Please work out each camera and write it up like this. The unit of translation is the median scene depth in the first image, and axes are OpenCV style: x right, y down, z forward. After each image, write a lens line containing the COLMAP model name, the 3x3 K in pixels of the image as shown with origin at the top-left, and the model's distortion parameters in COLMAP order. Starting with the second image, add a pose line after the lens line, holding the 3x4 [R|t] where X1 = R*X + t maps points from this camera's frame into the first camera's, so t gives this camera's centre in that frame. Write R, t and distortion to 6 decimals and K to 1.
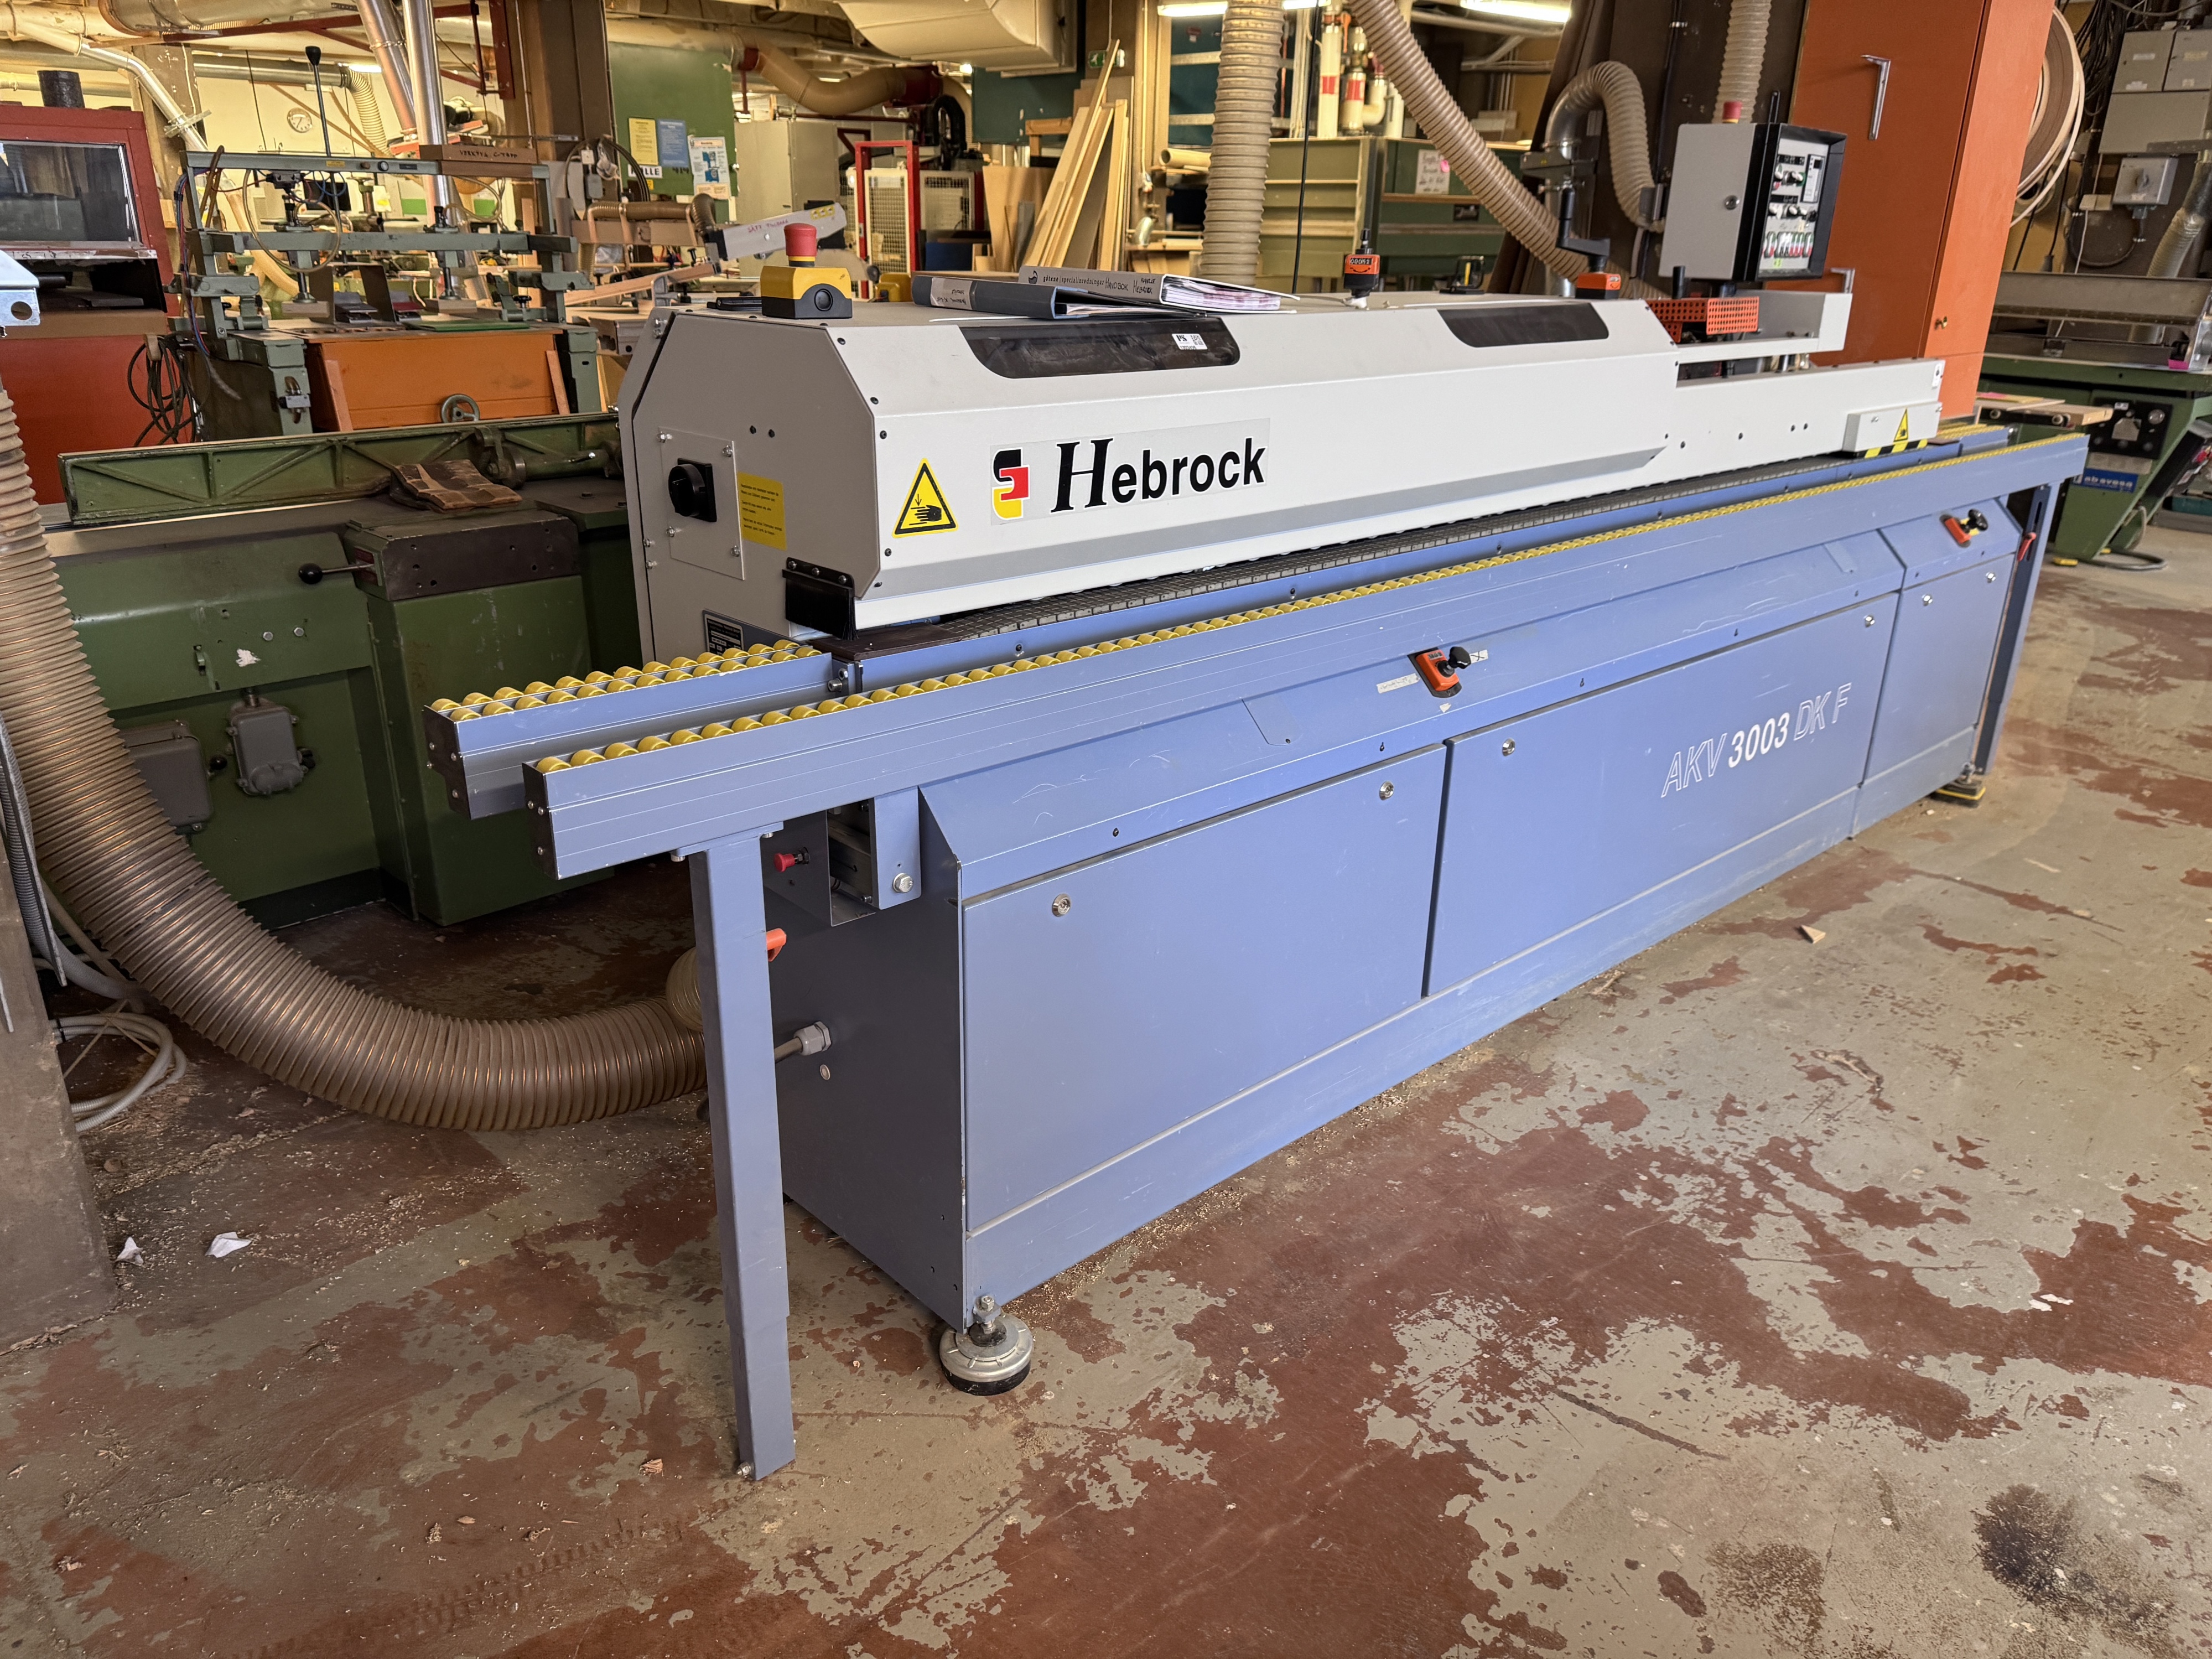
lens RADIAL K [[1569.6, 0, 1150.2], [0, 1569.6, 841.7], [0, 0, 1]] dist [0.022962, -0.037101]
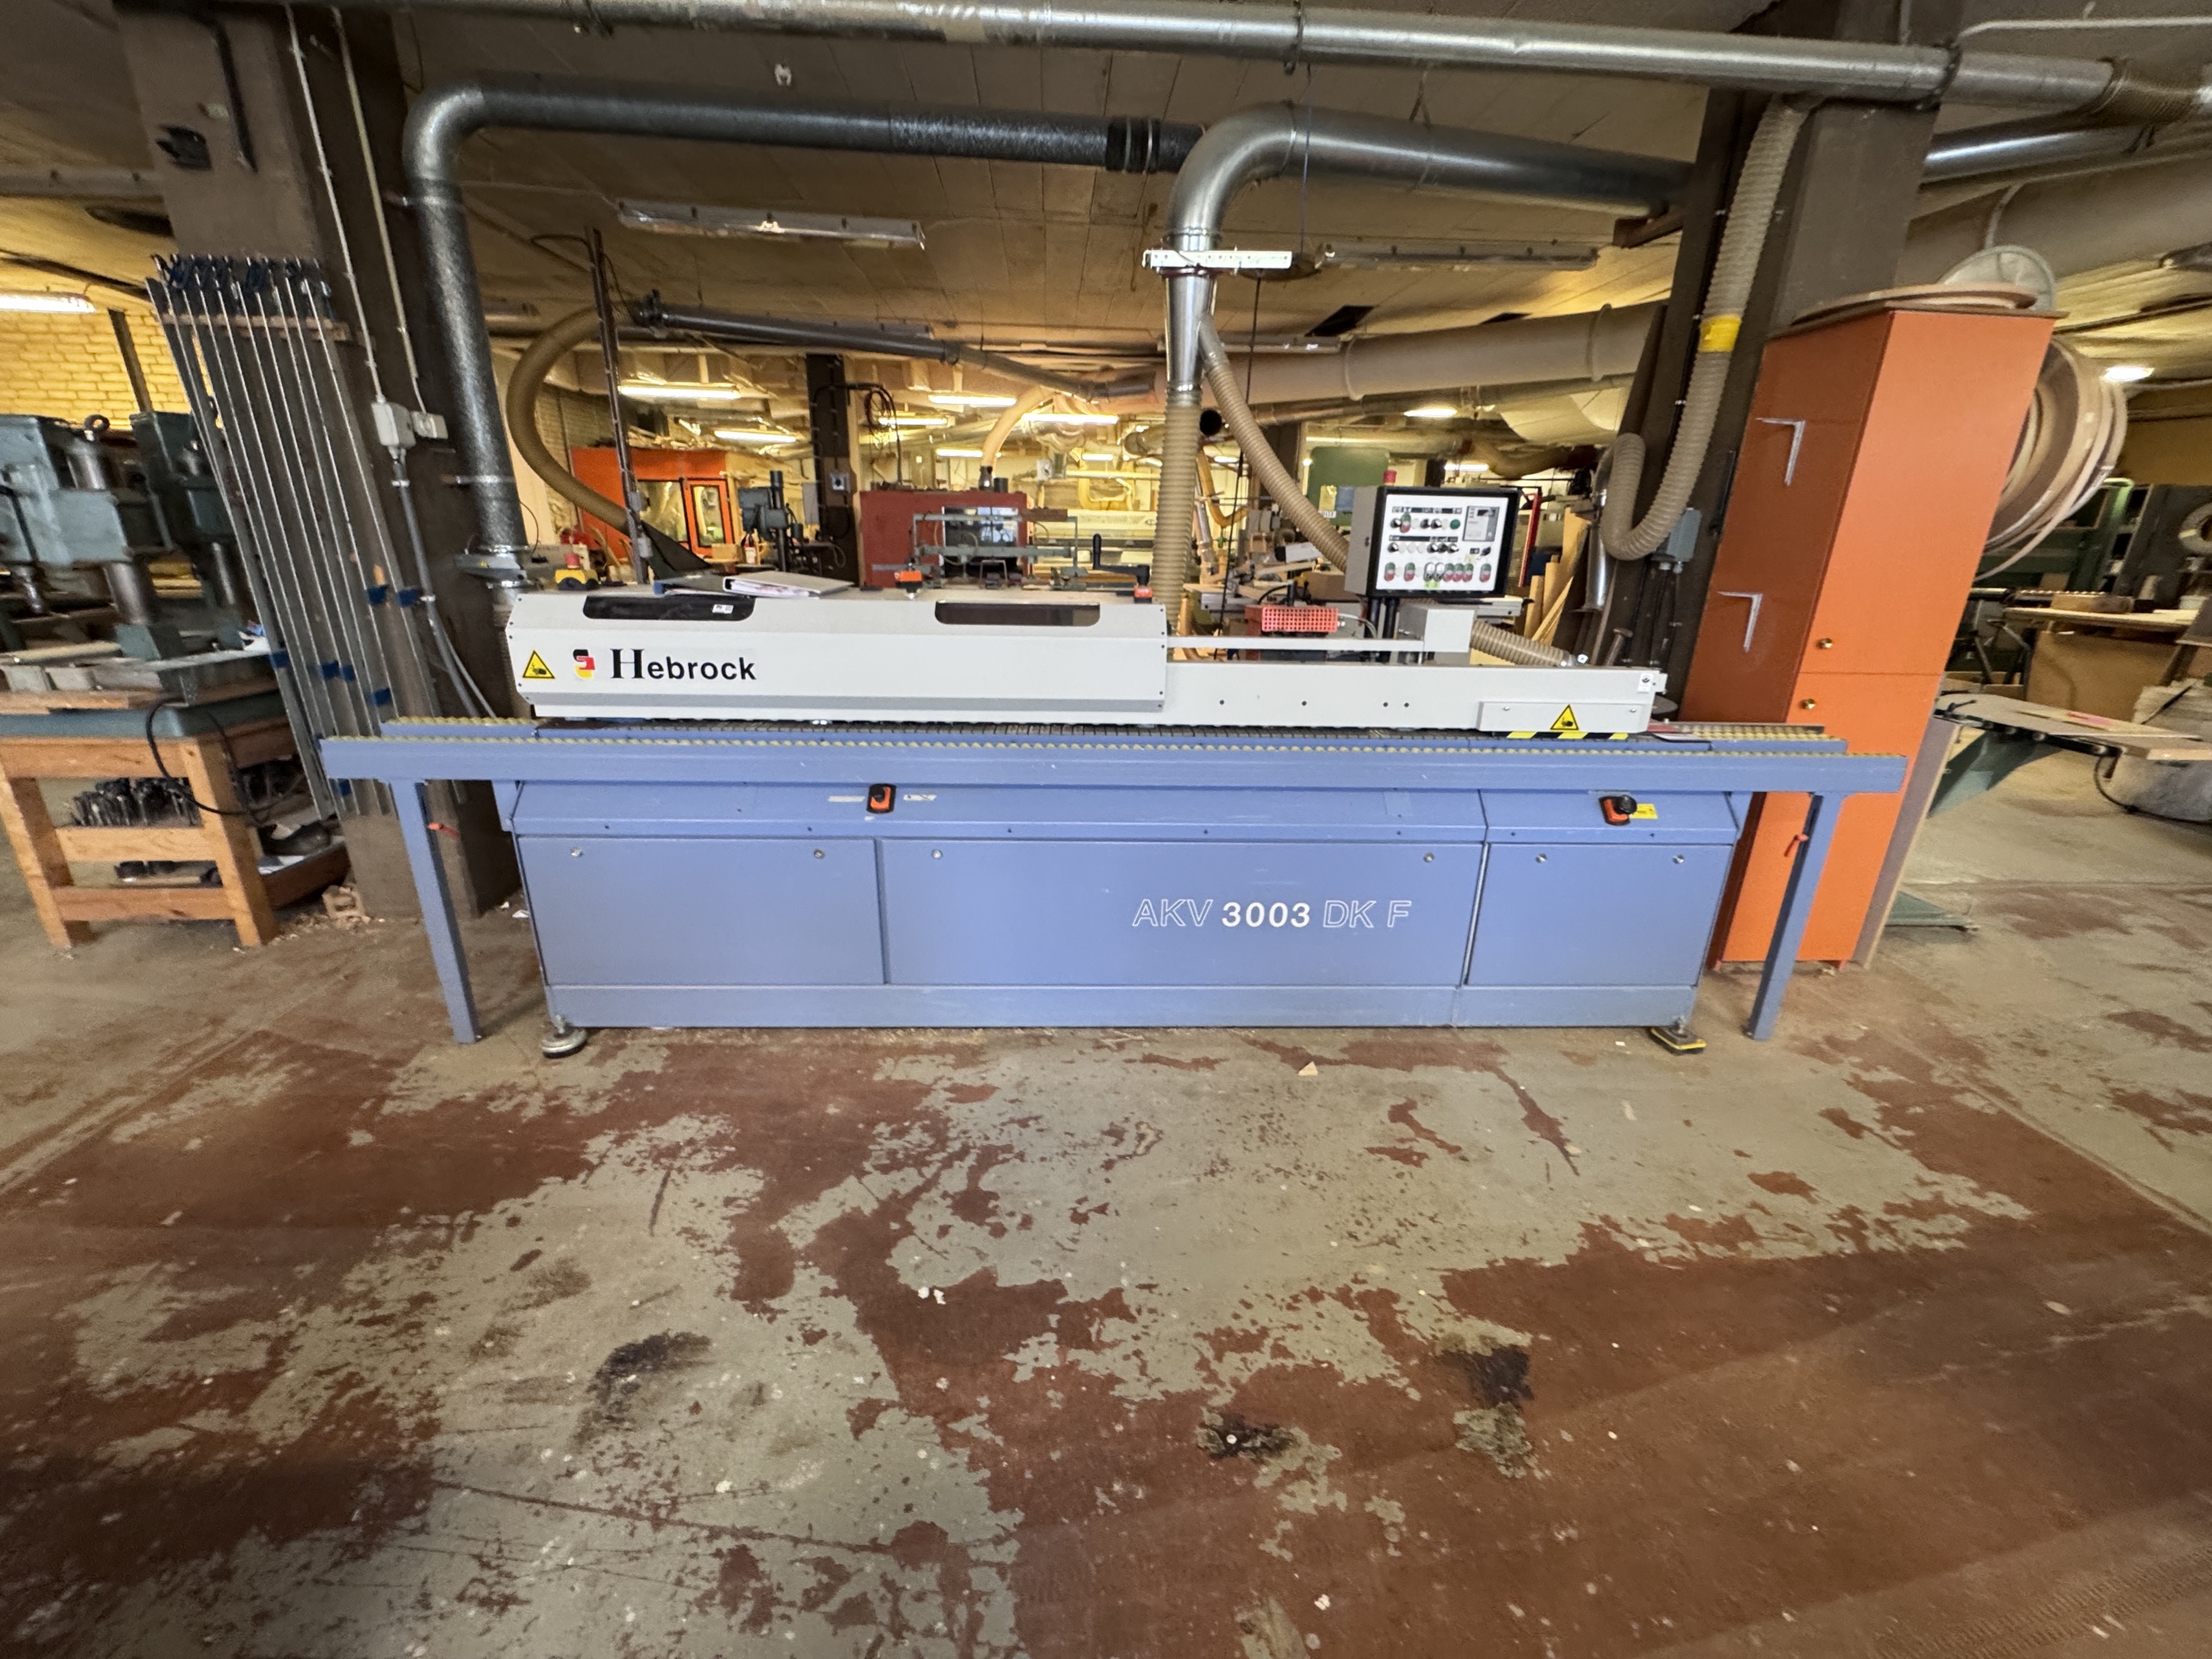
lens RADIAL K [[906.7, 0, 1113.5], [0, 906.7, 825.5], [0, 0, 1]] dist [-0.004623, 0.001568]
pose [[0.745095, 0.204420, -0.634859, 1.060896], [-0.248310, 0.968466, 0.020413, -0.168047], [0.619012, 0.142432, 0.772358, 0.379814]]
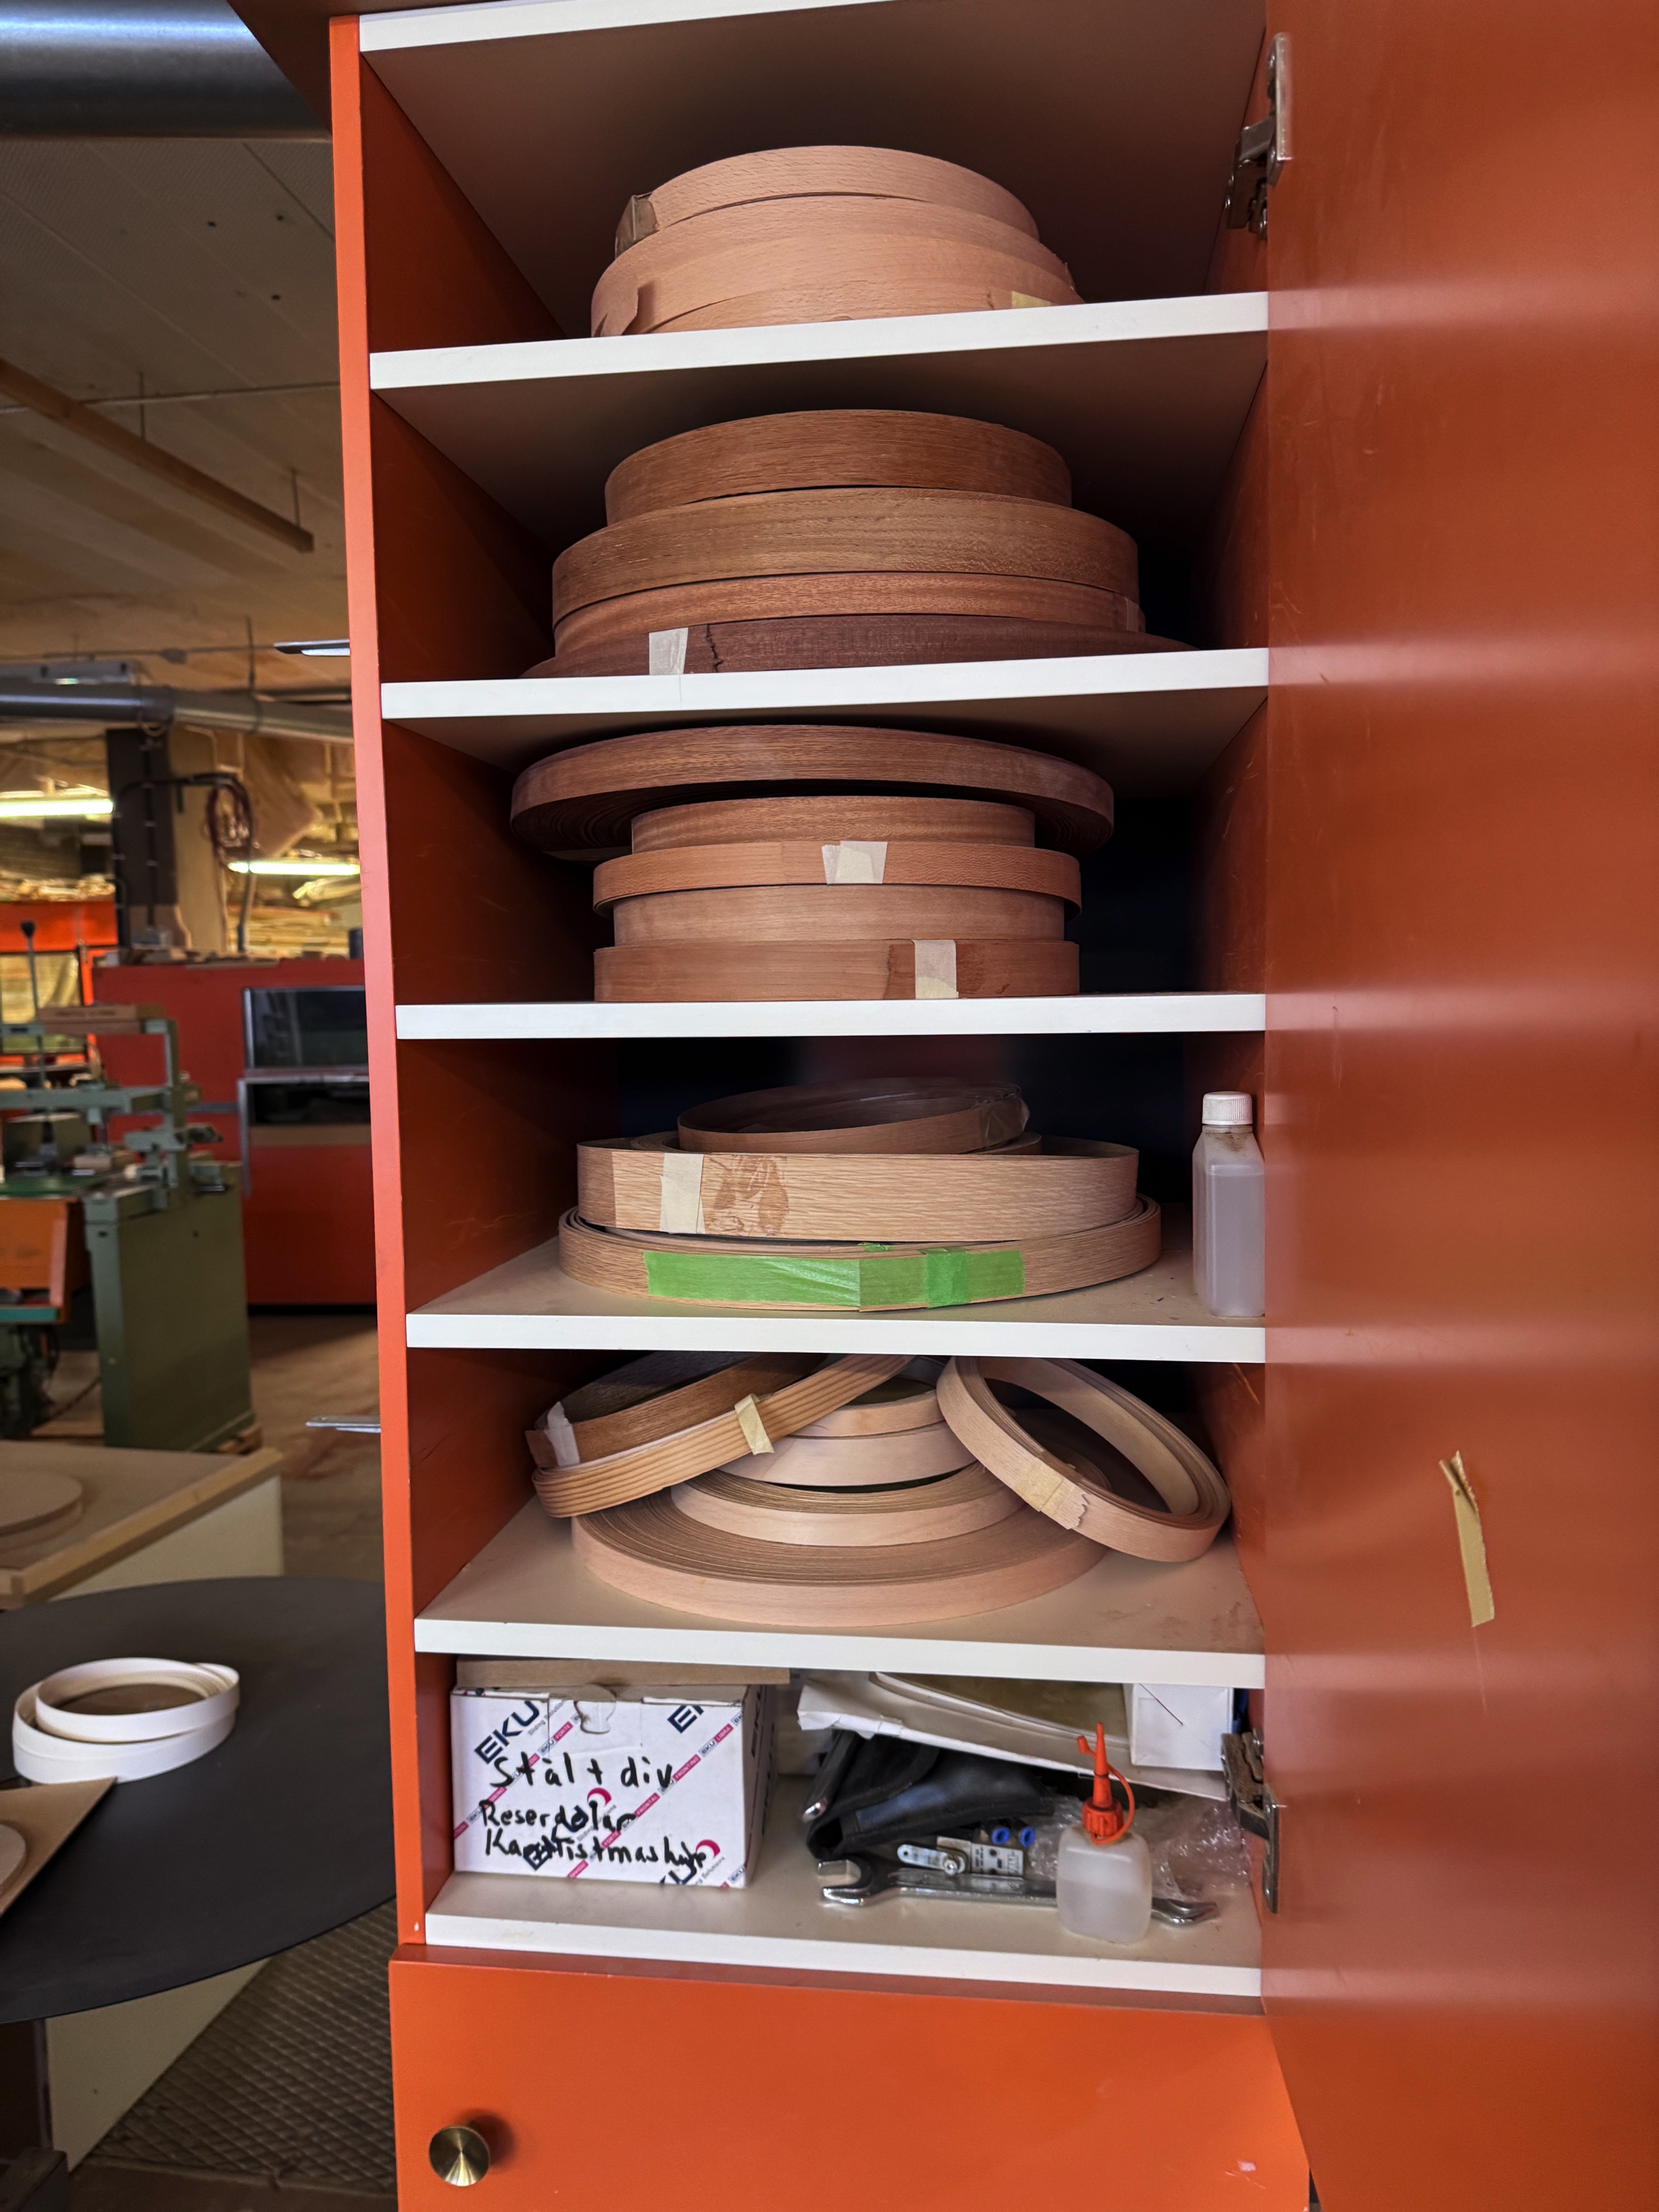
lens RADIAL K [[1569.6, 0, 837.3], [0, 1569.6, 1098.8], [0, 0, 1]] dist [0.022962, -0.037101]
pose [[0.606101, 0.029017, -0.794858, 1.239277], [-0.258949, 0.952089, -0.162699, -0.749618], [0.752055, 0.304440, 0.584576, 1.698587]]
